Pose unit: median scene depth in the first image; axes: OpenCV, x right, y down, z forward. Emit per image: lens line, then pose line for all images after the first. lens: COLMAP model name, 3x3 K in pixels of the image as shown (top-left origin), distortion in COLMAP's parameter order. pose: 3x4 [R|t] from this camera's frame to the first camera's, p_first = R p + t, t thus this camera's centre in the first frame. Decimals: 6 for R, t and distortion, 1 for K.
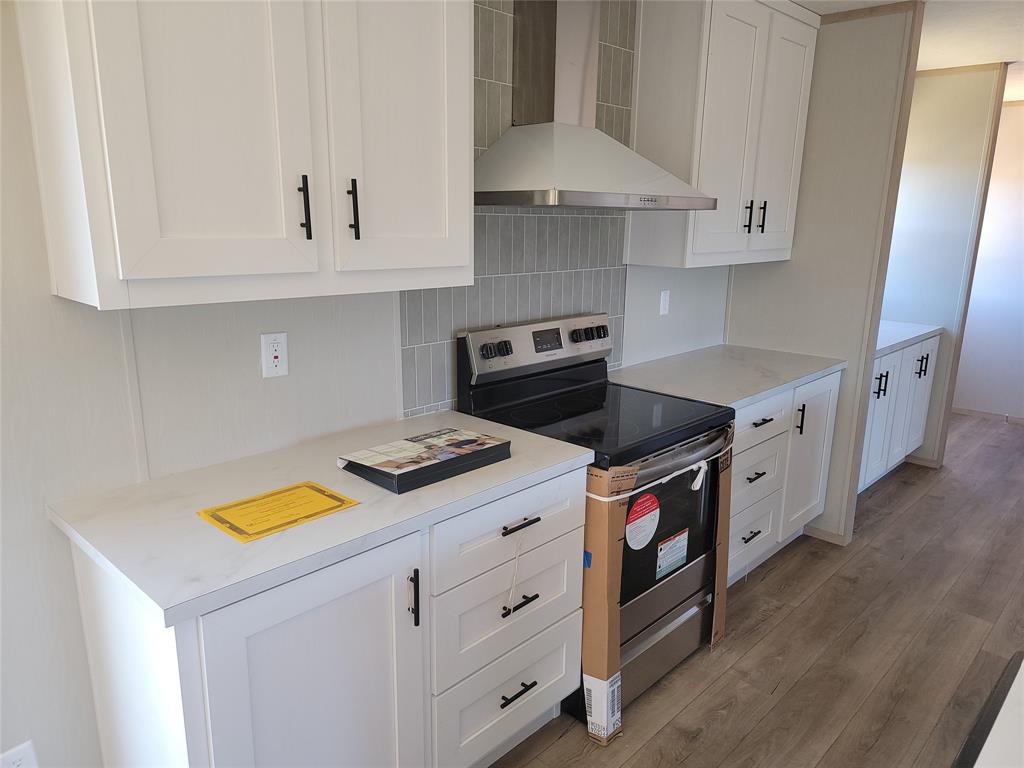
lens RADIAL K [[712.6, 0, 532.1], [0, 712.6, 390.8], [0, 0, 1]] dist [0.093028, -0.081261]
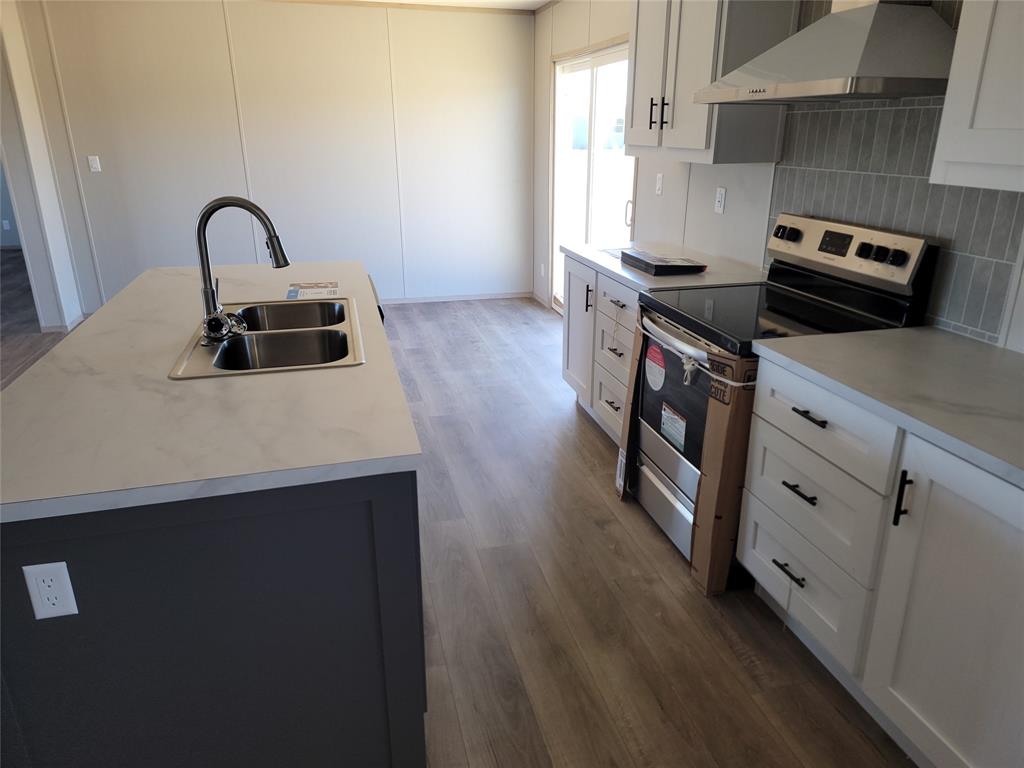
lens RADIAL K [[712.4, 0, 521.5], [0, 712.4, 387.1], [0, 0, 1]] dist [0.087727, -0.080521]
pose [[-0.536463, 0.271833, -0.798946, 1.187006], [-0.209853, 0.874000, 0.438277, -0.263259], [0.817416, 0.402780, -0.411823, 1.236168]]
